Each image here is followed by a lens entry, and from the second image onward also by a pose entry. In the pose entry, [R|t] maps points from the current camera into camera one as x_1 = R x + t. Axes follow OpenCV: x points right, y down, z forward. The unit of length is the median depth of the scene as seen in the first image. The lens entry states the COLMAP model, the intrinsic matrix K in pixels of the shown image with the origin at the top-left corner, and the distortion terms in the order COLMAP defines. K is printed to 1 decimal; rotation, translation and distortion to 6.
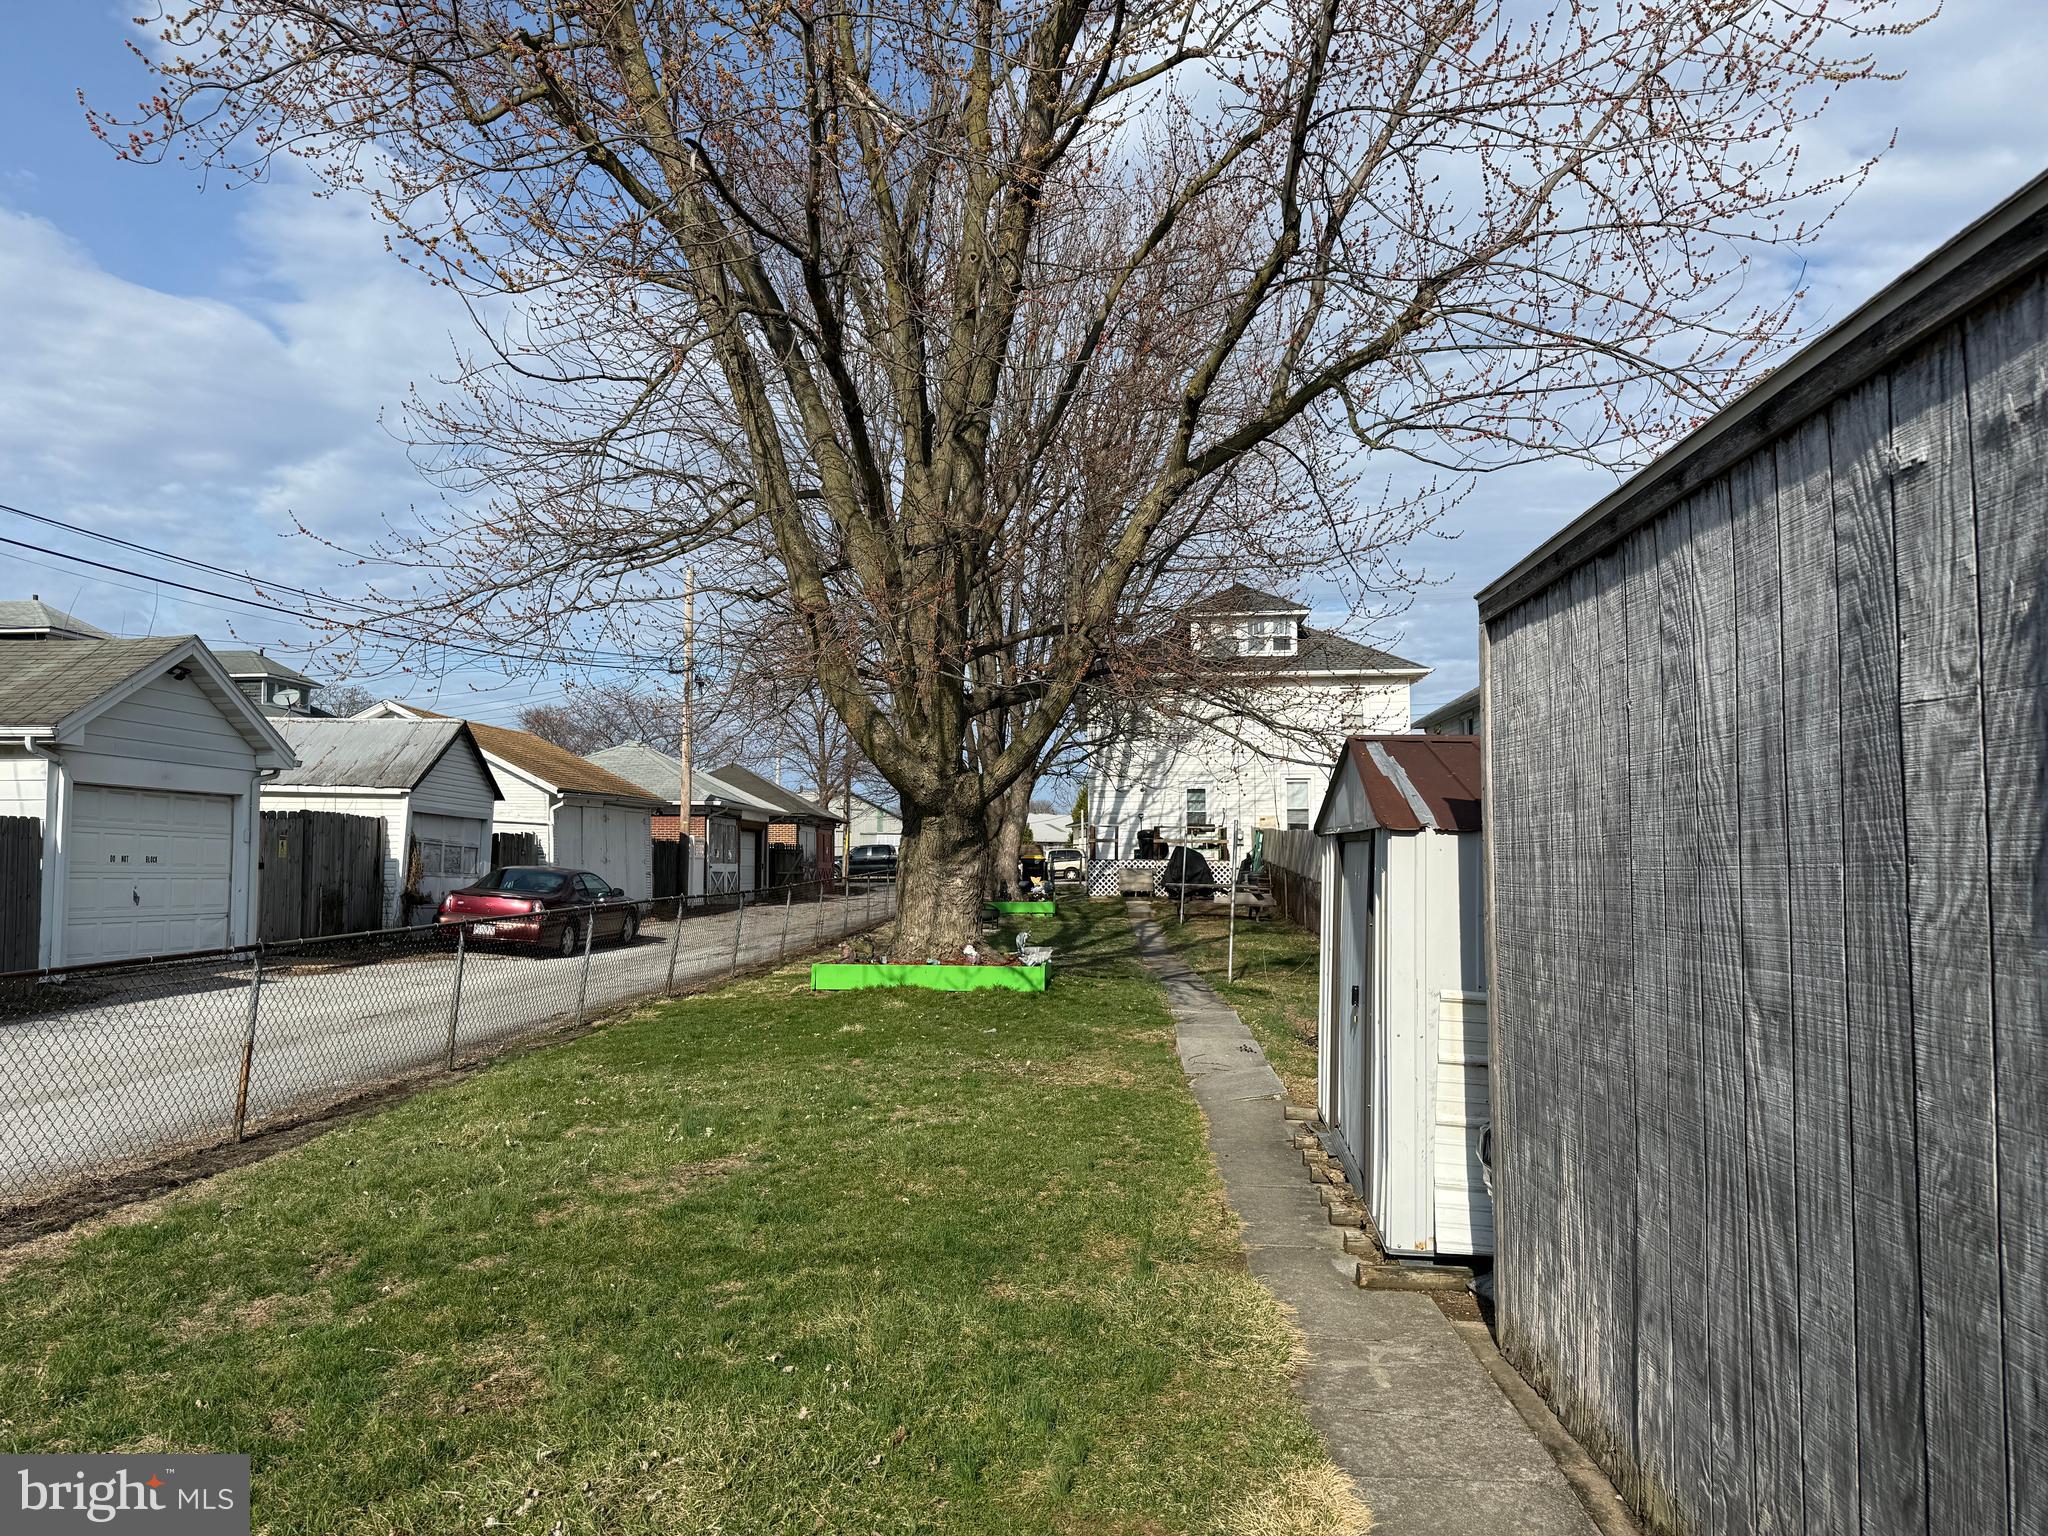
lens RADIAL K [[1414.9, 0, 1020.8], [0, 1414.9, 778.8], [0, 0, 1]] dist [0.052256, -0.081917]
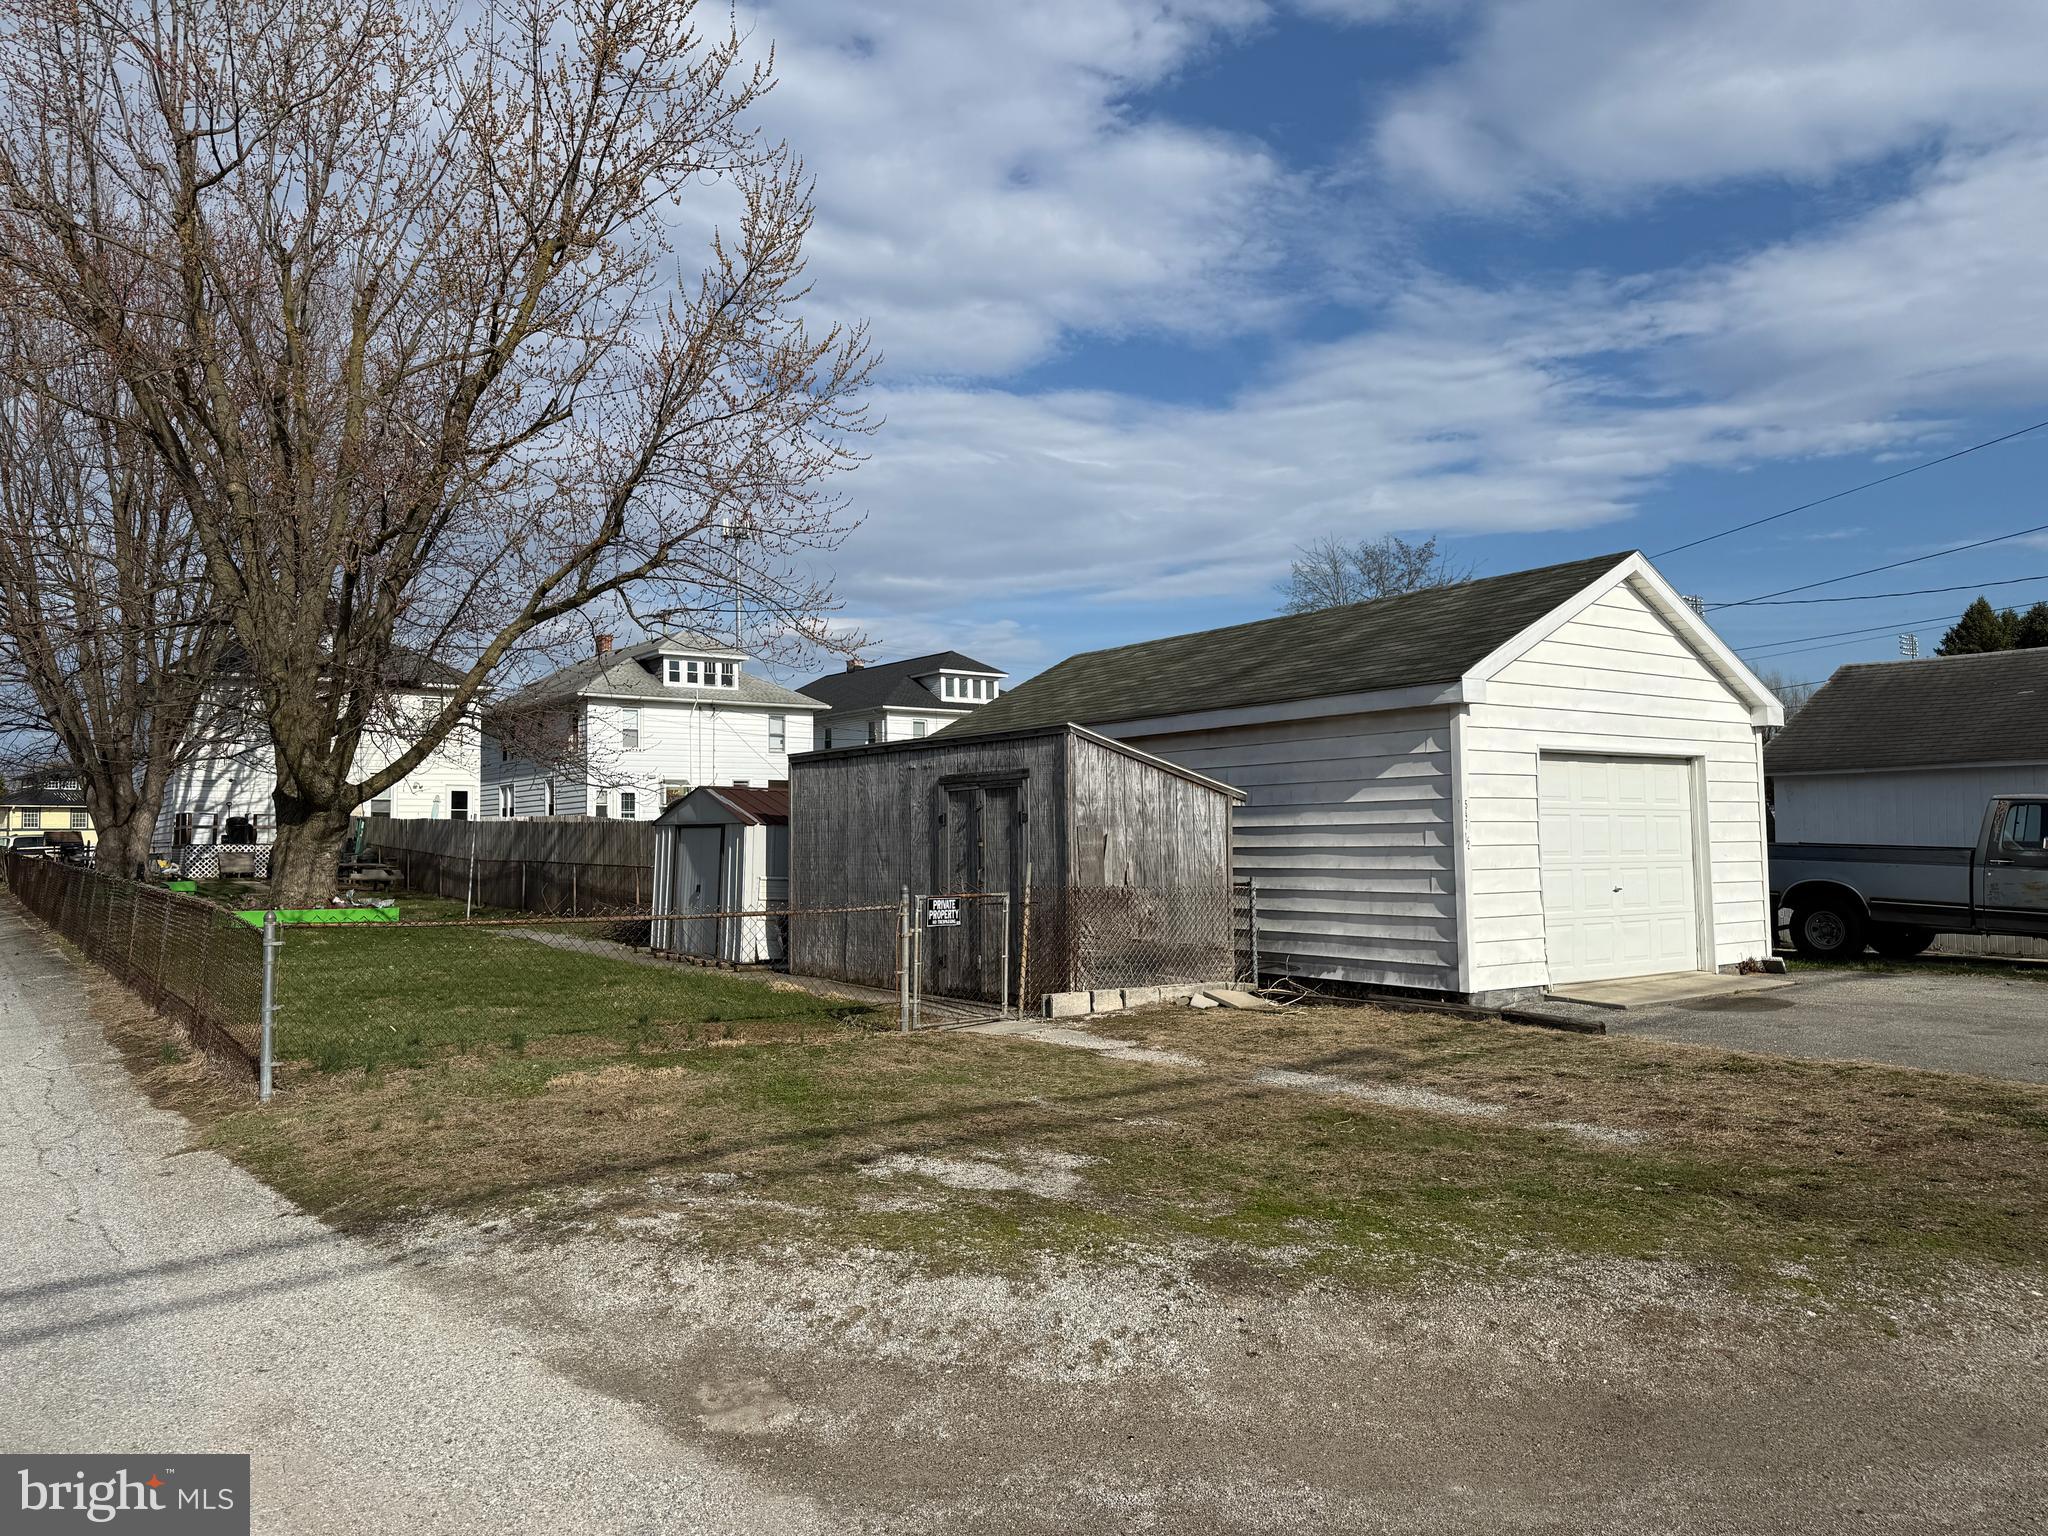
lens RADIAL K [[1414.9, 0, 1054.9], [0, 1414.9, 703.3], [0, 0, 1]] dist [0.052256, -0.081917]
pose [[0.731726, 0.055297, 0.679352, -0.219275], [-0.027679, 0.998292, -0.051445, -0.013853], [-0.681036, 0.018840, 0.732007, -0.275976]]
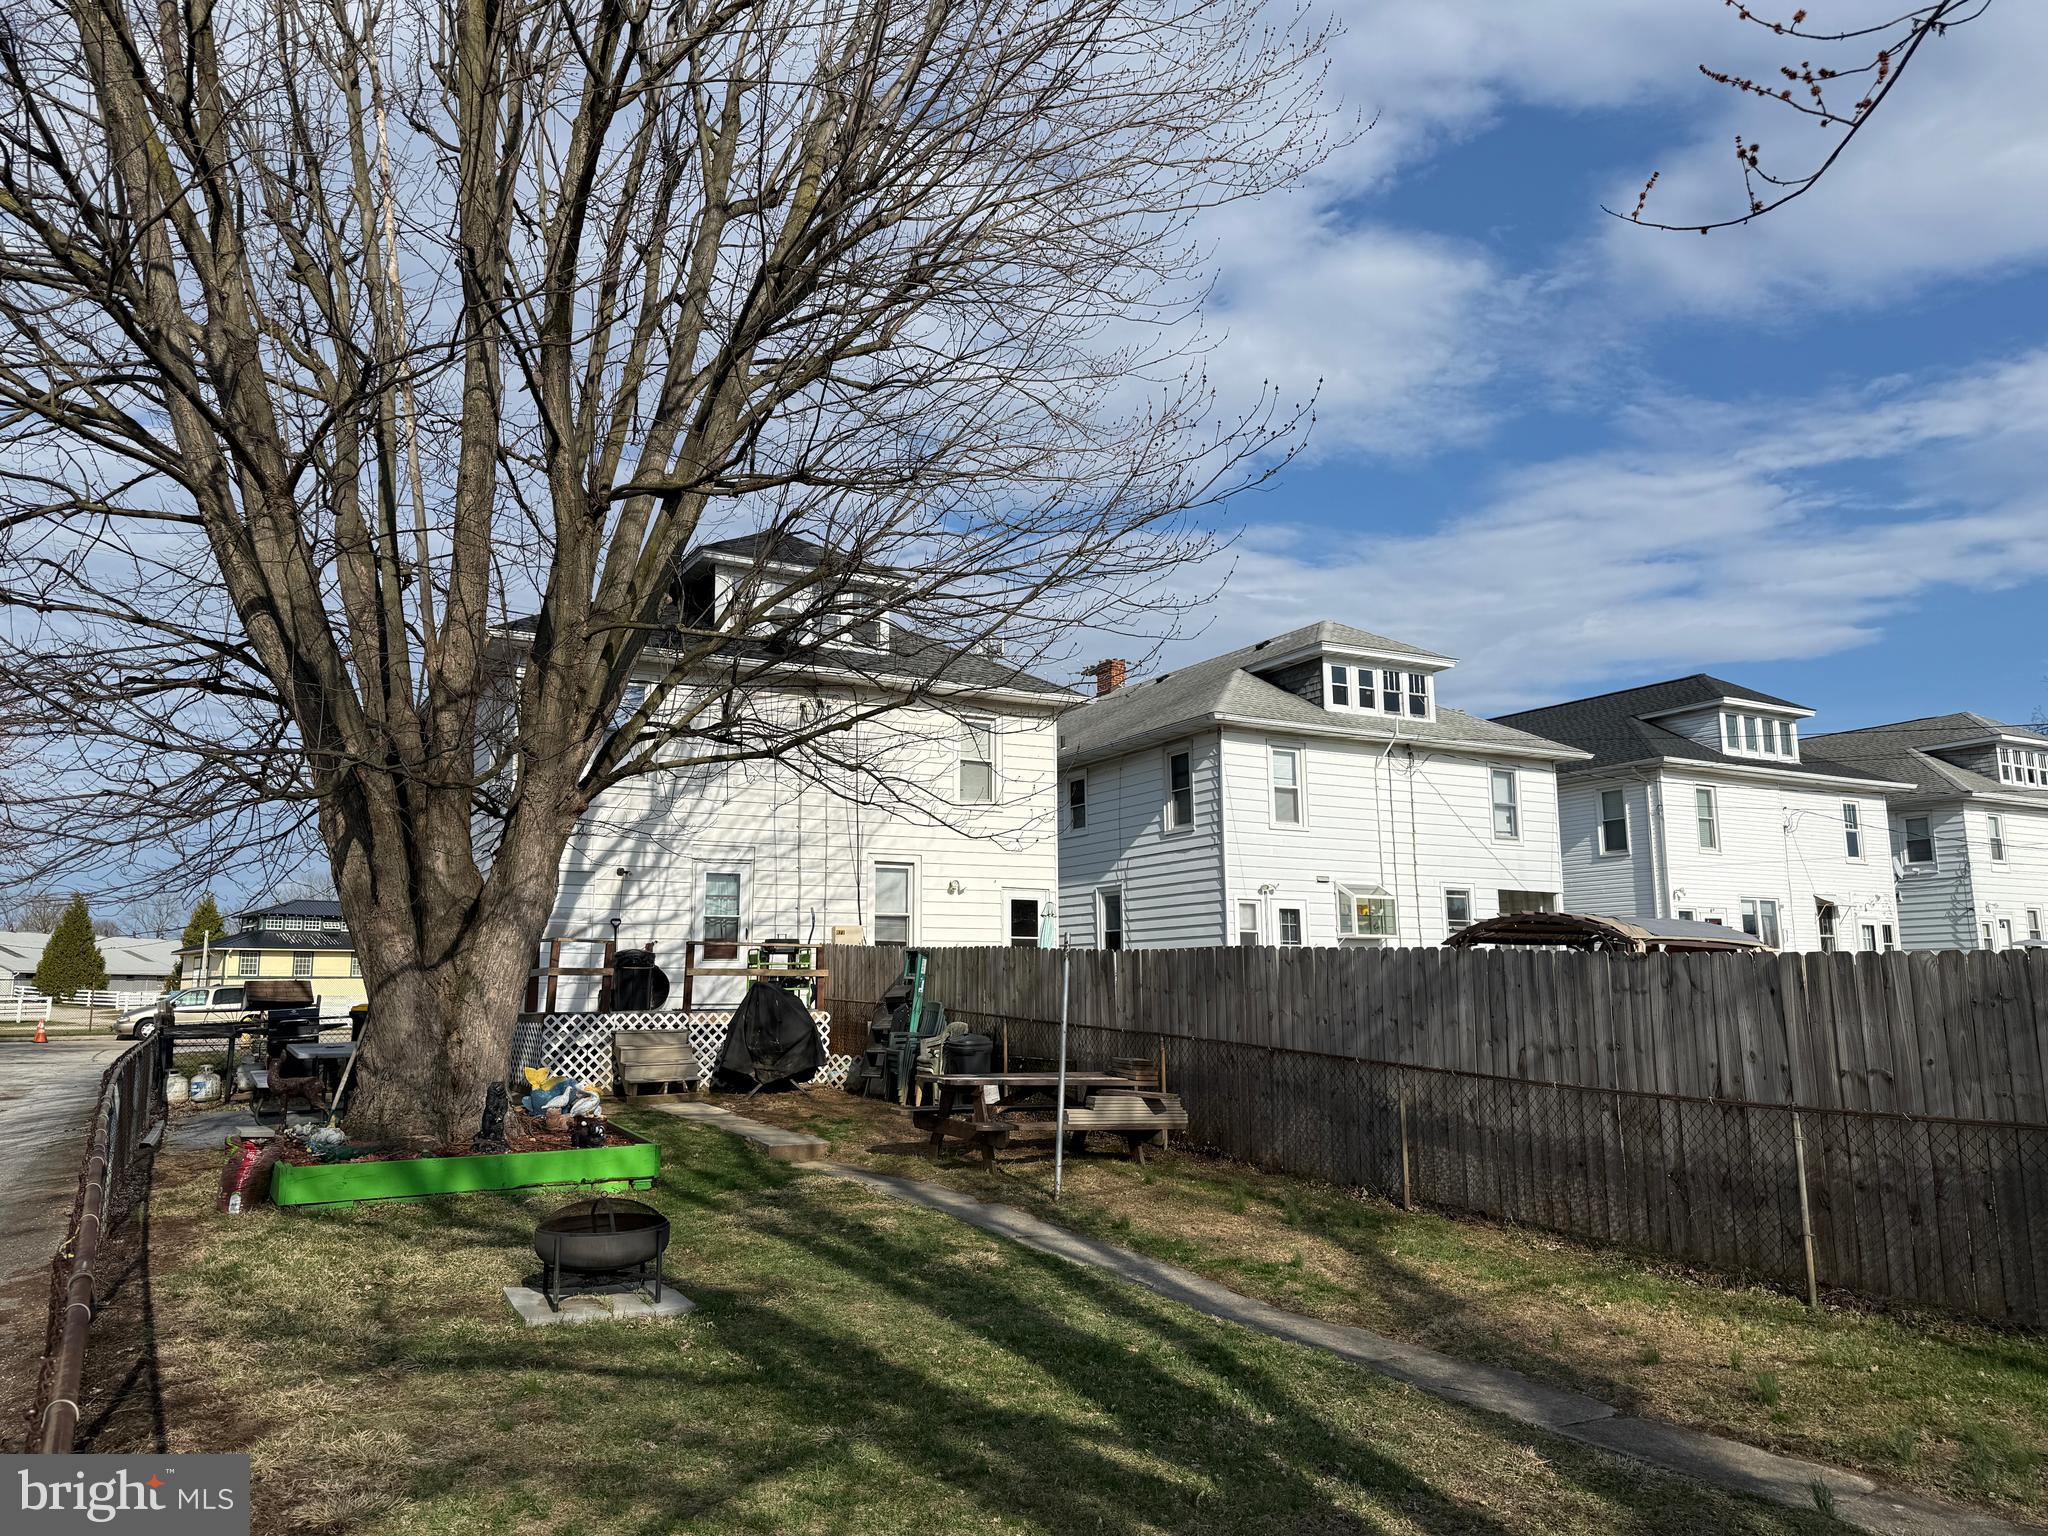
lens RADIAL K [[1414.9, 0, 1030.0], [0, 1414.9, 764.0], [0, 0, 1]] dist [0.052256, -0.081917]
pose [[0.809721, 0.087216, 0.580298, -0.104001], [-0.026557, 0.993327, -0.112237, 0.024390], [-0.586214, 0.075470, 0.806633, 0.527704]]
